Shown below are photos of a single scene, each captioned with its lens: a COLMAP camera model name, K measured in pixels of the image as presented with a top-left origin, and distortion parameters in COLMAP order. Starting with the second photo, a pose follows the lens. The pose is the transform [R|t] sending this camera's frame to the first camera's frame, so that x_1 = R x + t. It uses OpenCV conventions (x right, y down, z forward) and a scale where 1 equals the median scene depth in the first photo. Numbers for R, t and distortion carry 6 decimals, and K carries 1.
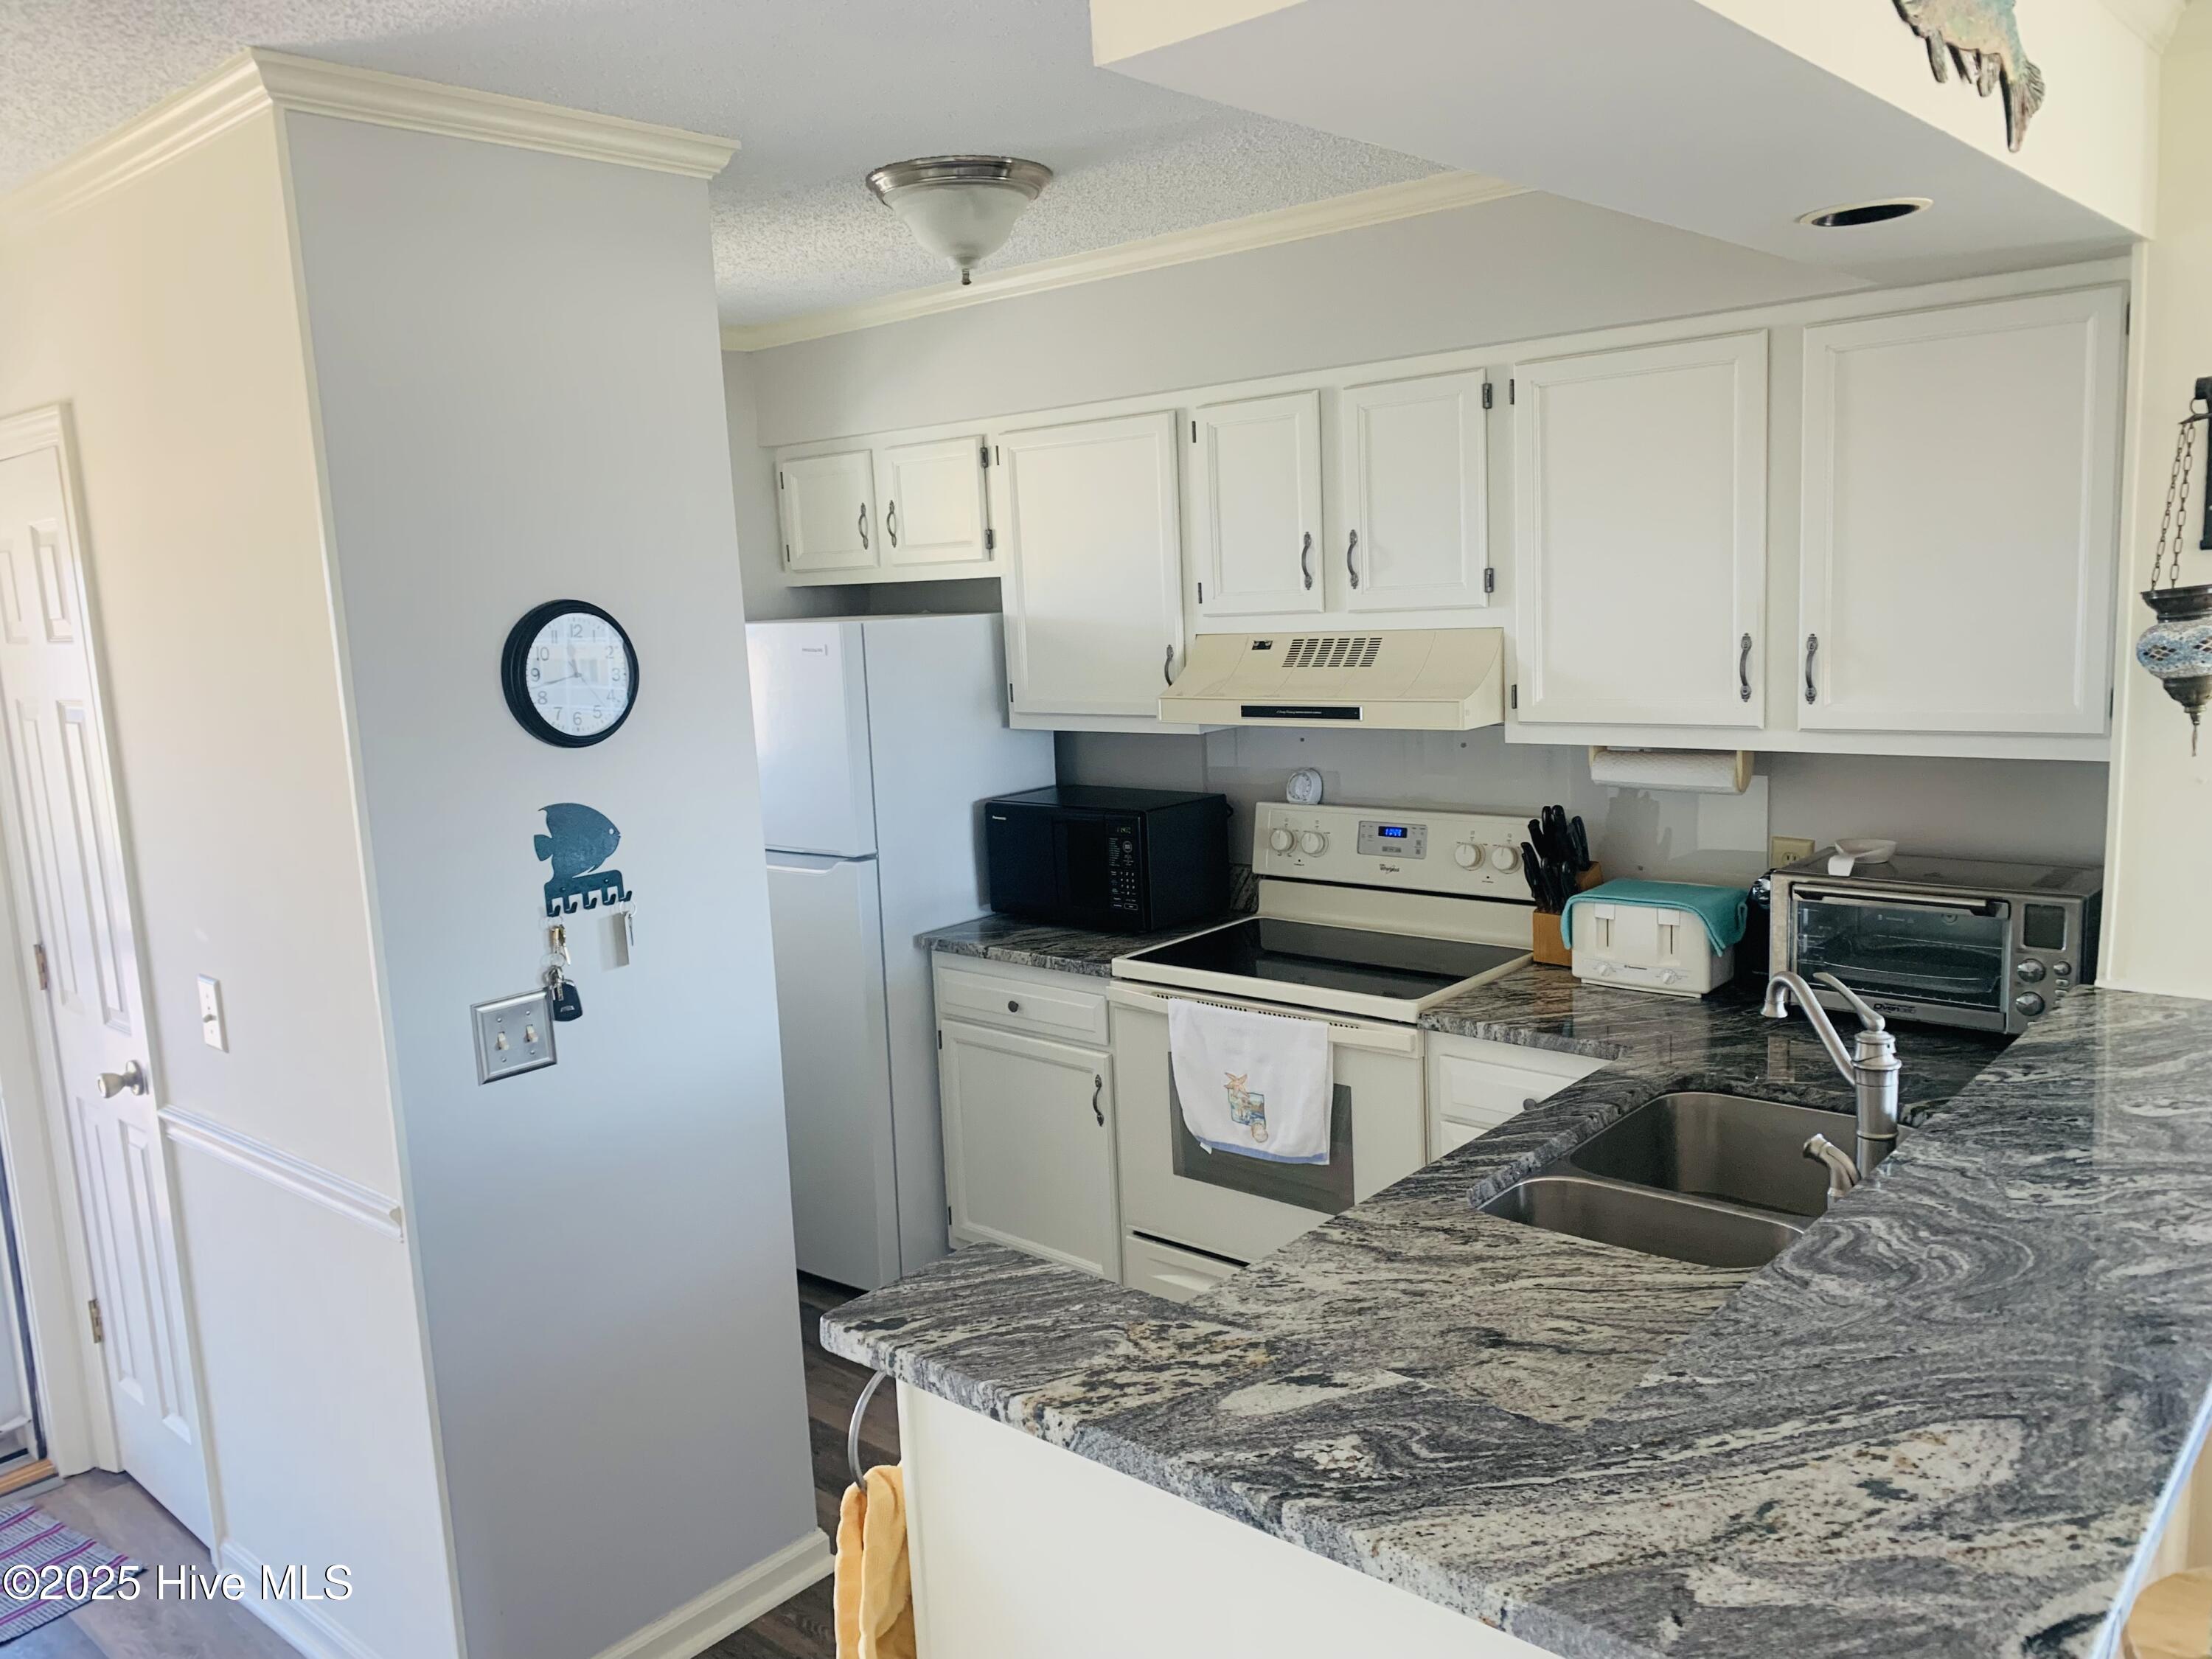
lens RADIAL K [[1650.5, 0, 1081.9], [0, 1650.5, 836.8], [0, 0, 1]] dist [0.029747, -0.026345]
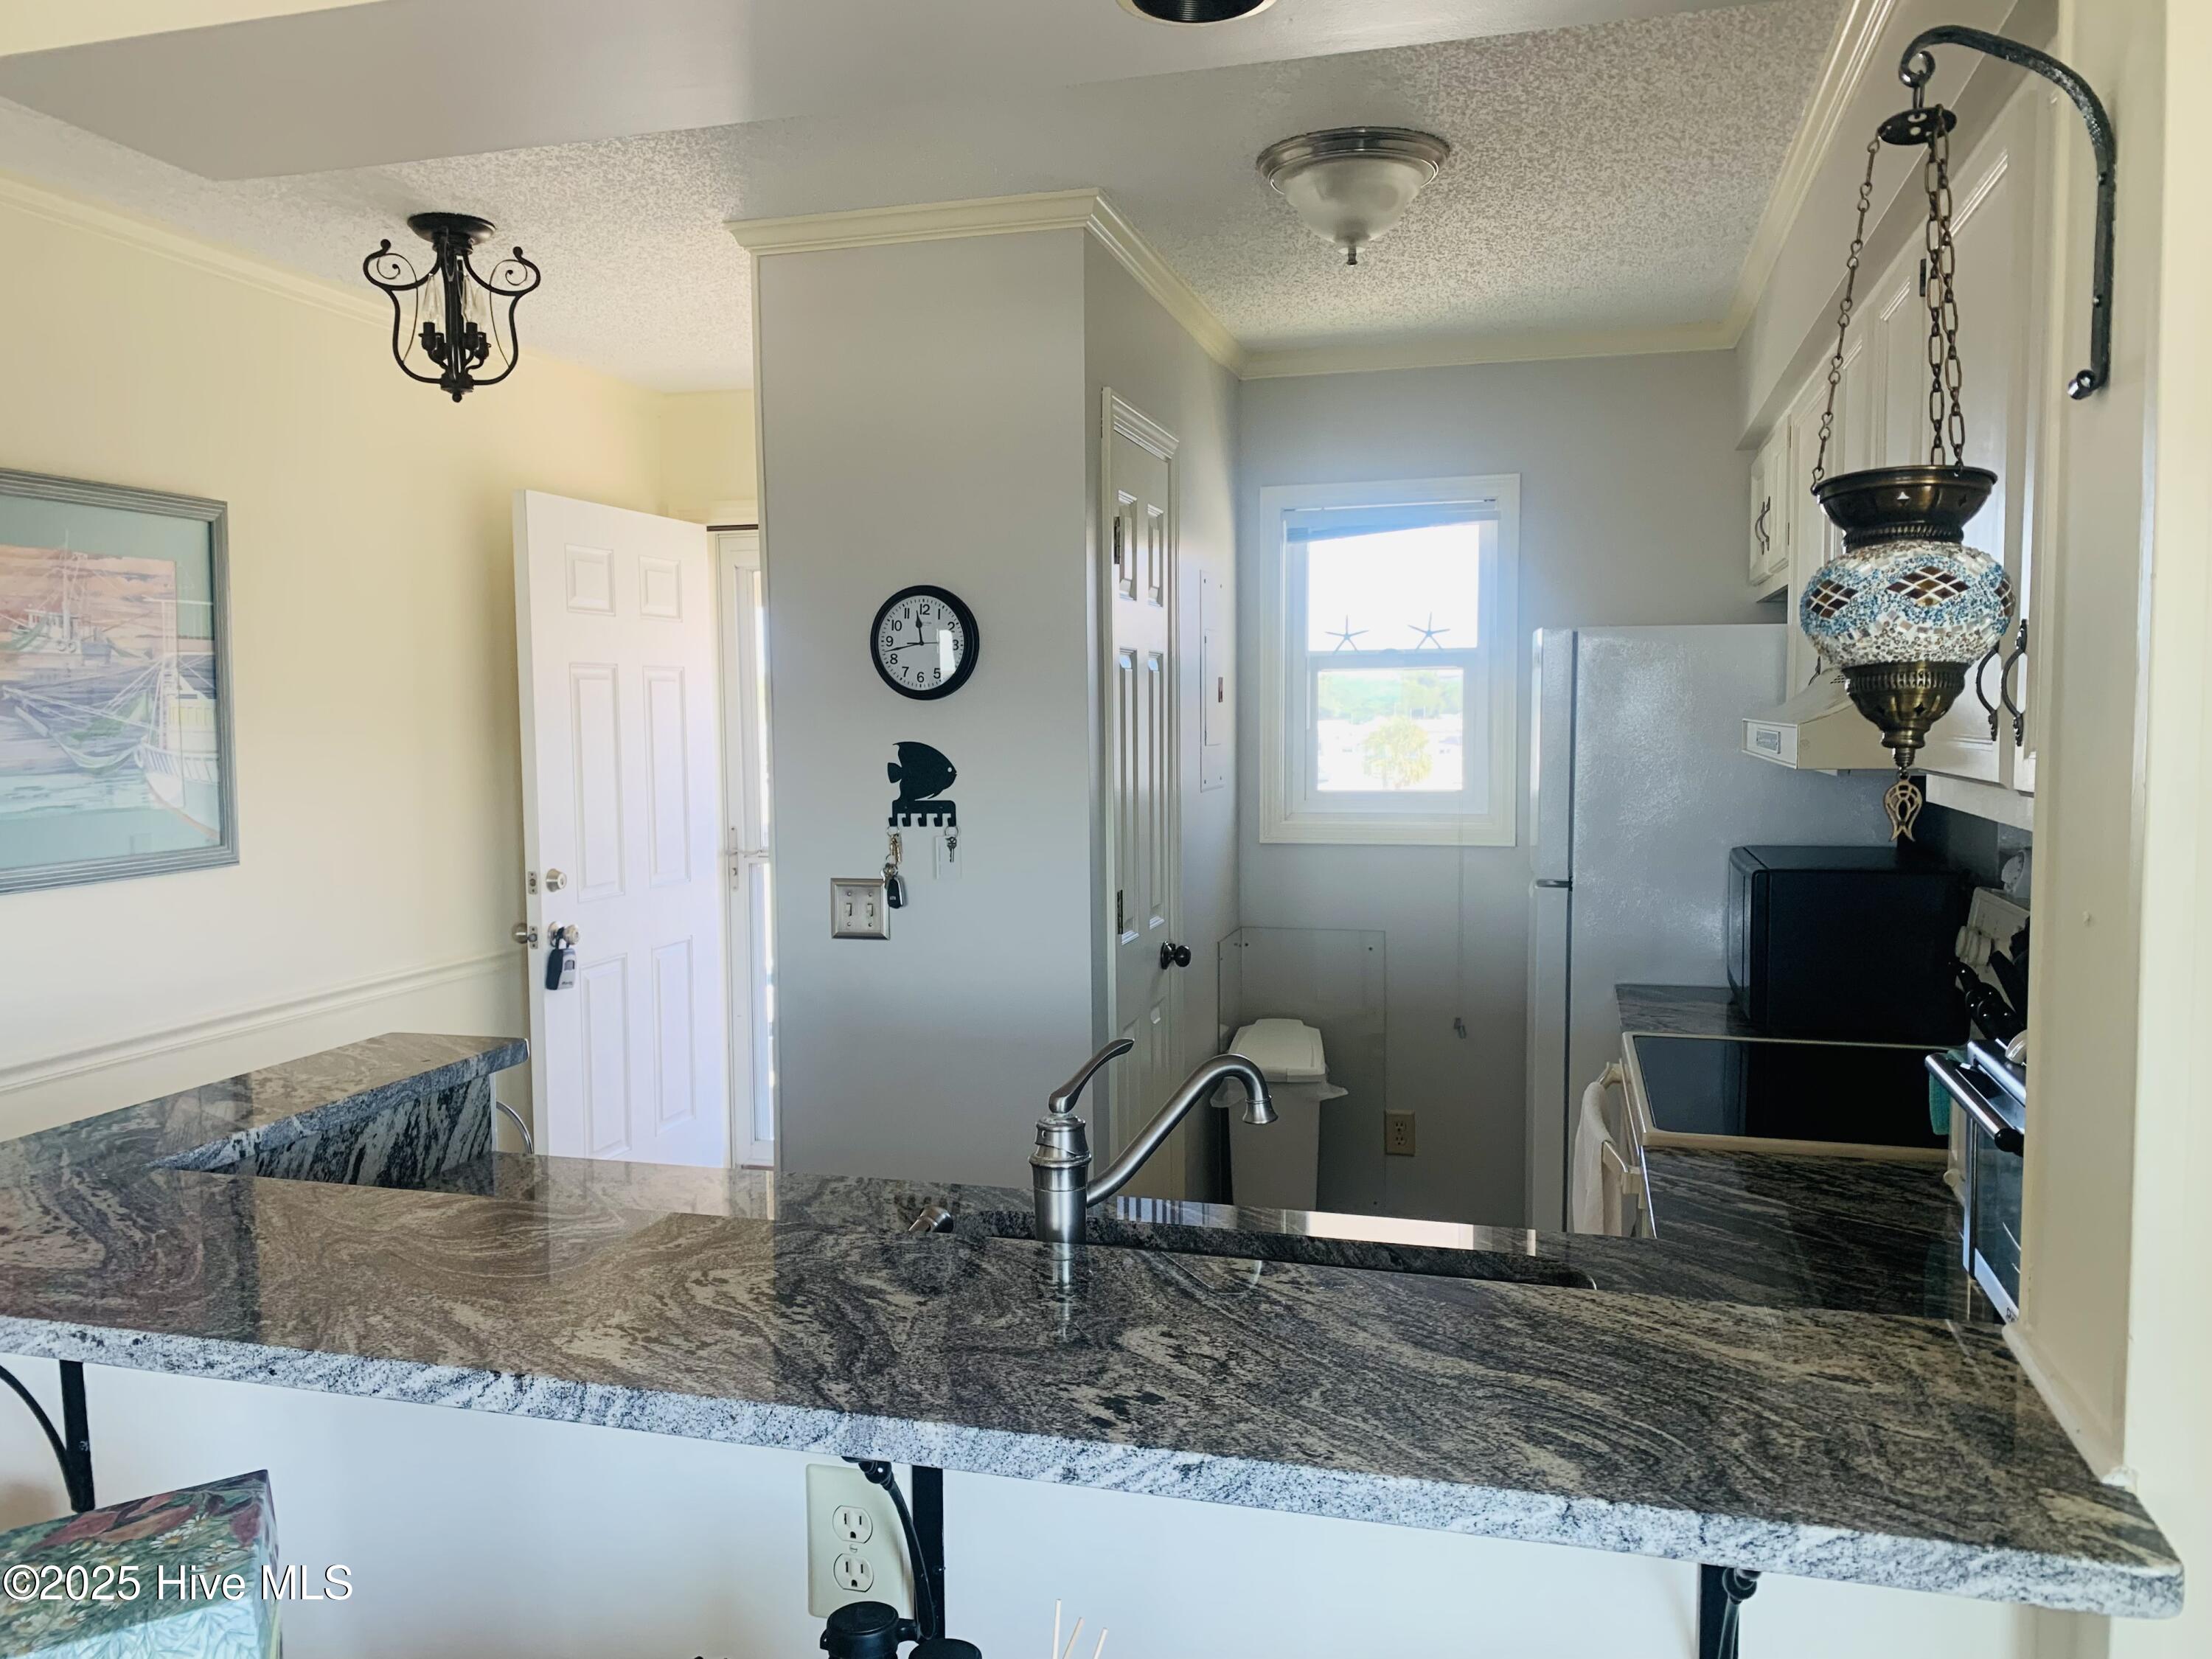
lens RADIAL K [[1668.1, 0, 1107.4], [0, 1668.1, 826.2], [0, 0, 1]] dist [0.028208, -0.027449]
pose [[0.440424, 0.107281, -0.891357, 0.916789], [-0.150523, 0.987605, 0.044491, -0.035441], [0.885082, 0.114575, 0.451113, 0.549196]]
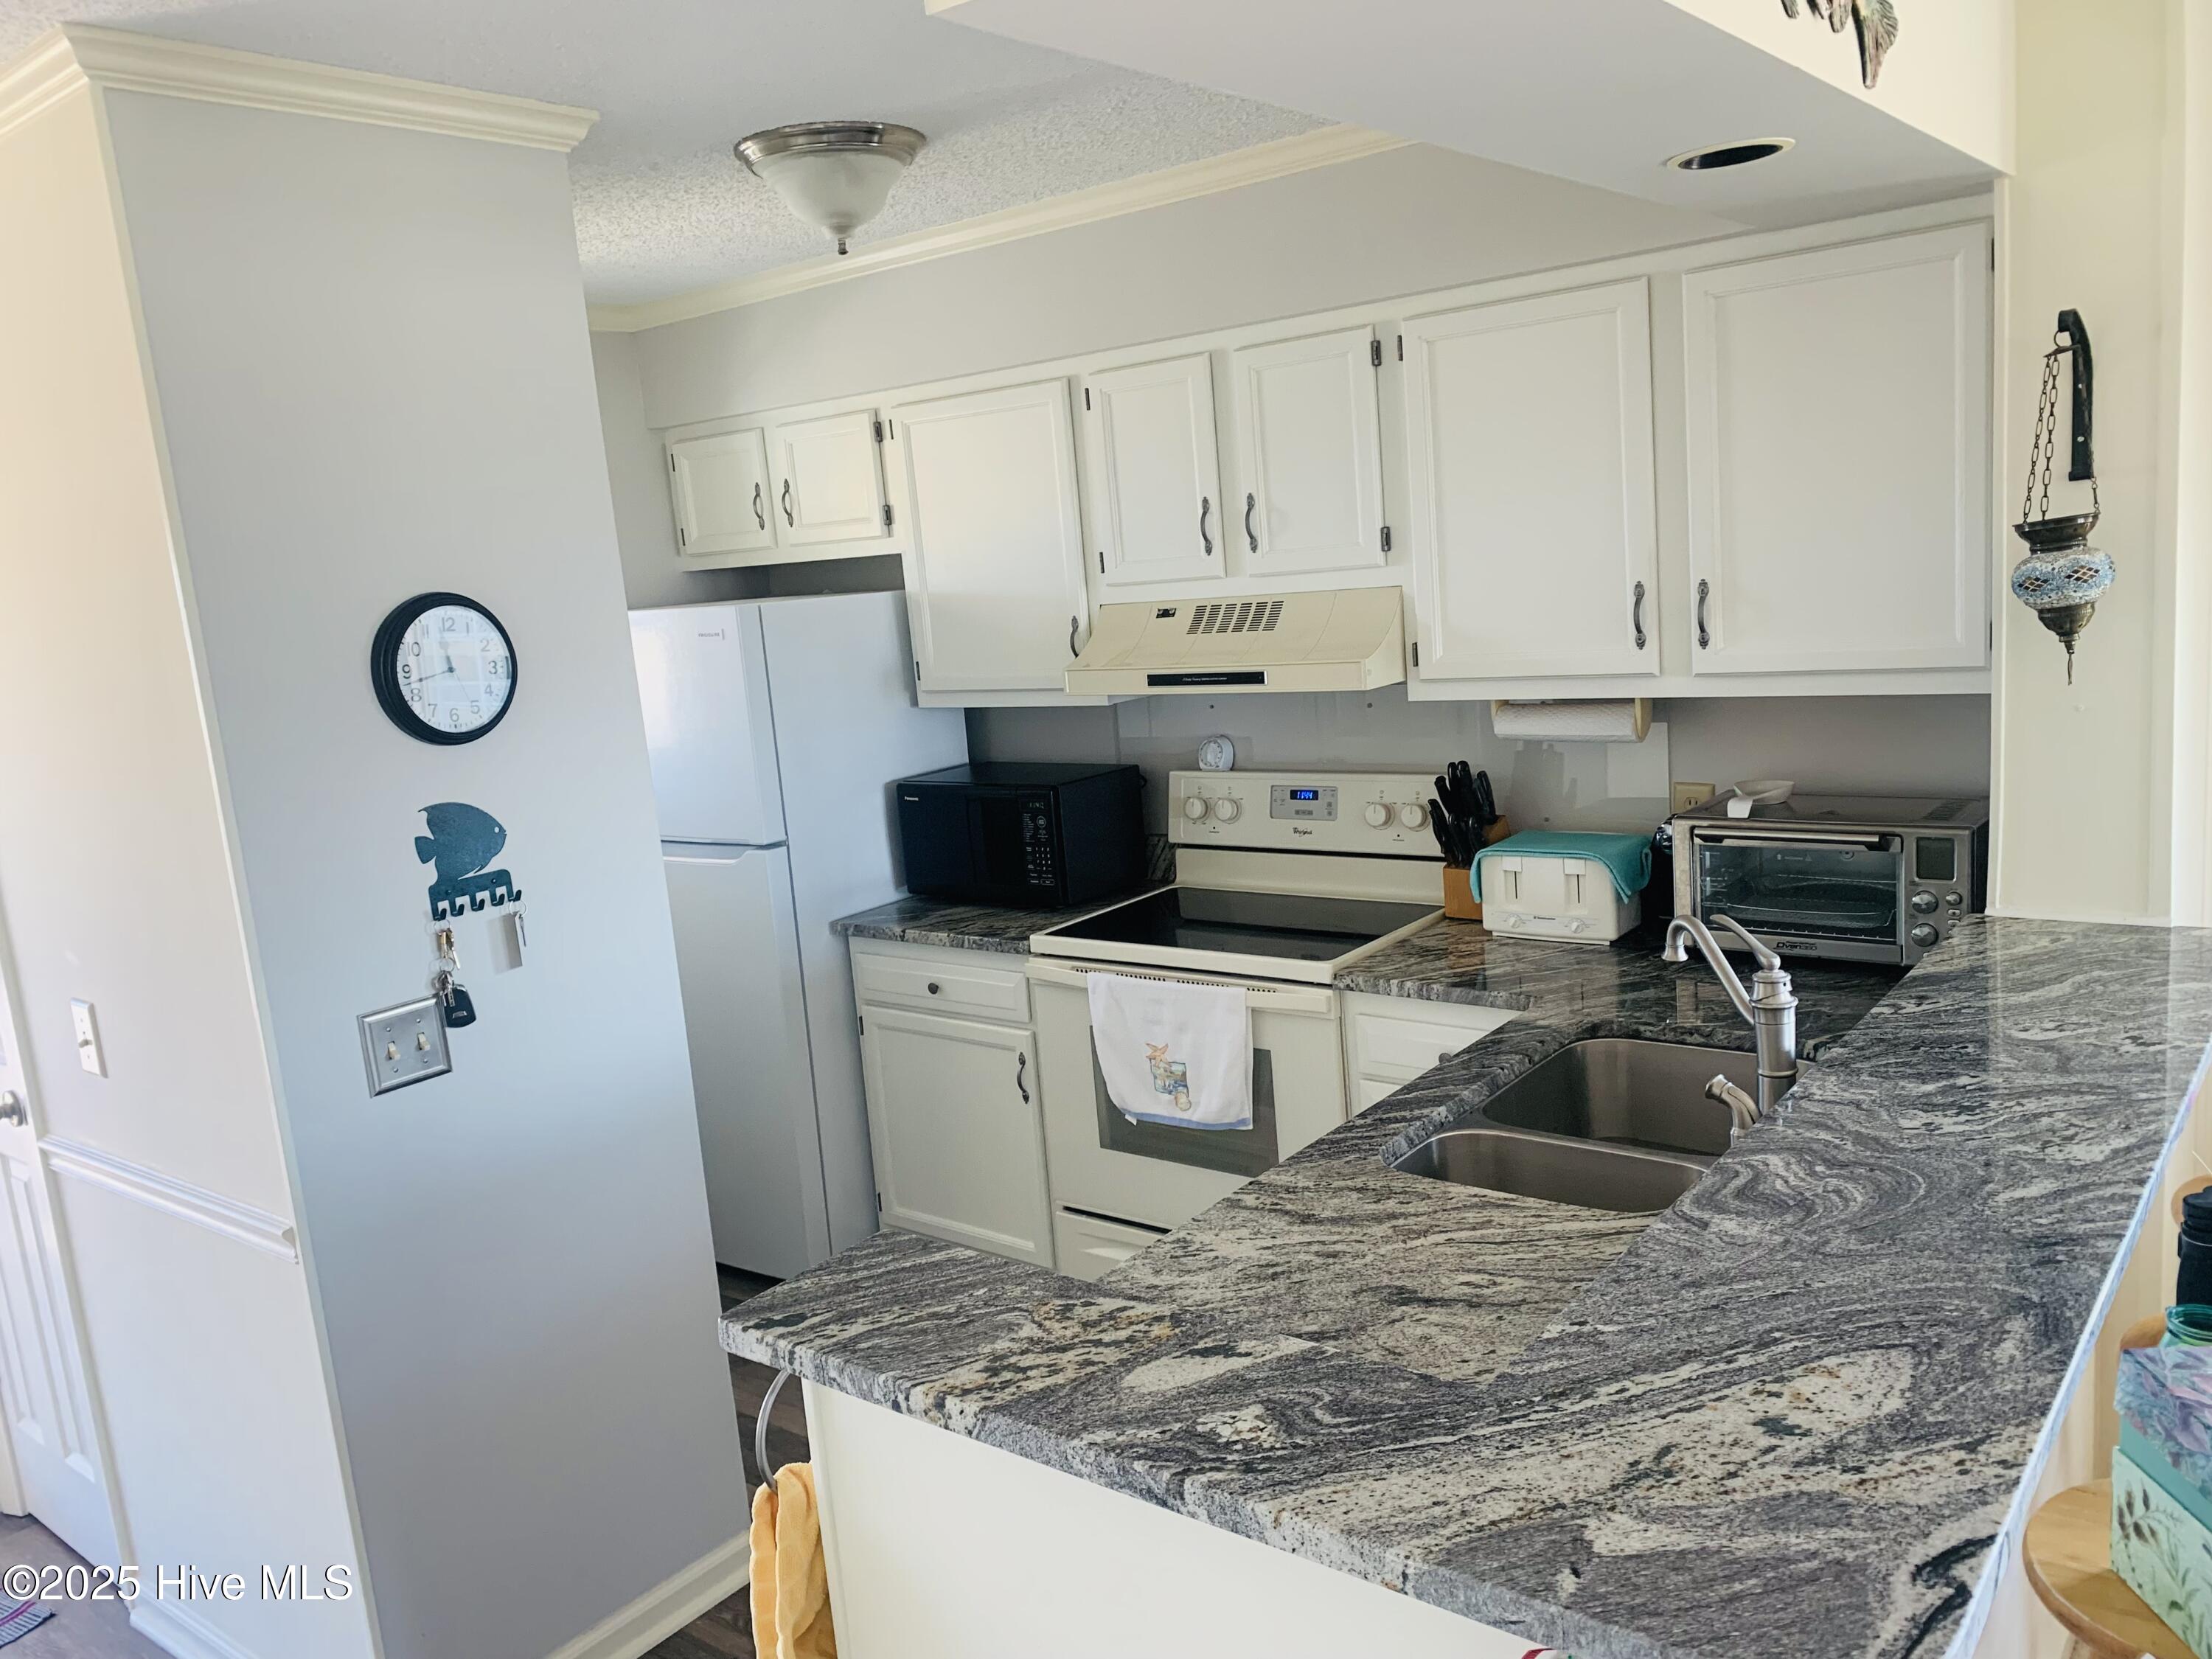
lens RADIAL K [[1647.8, 0, 1101.1], [0, 1647.8, 838.6], [0, 0, 1]] dist [0.045343, -0.053606]
pose [[0.997642, -0.046031, 0.050903, 0.019350], [0.045214, 0.998831, 0.017082, 0.001366], [-0.051630, -0.014740, 0.998557, 0.012447]]
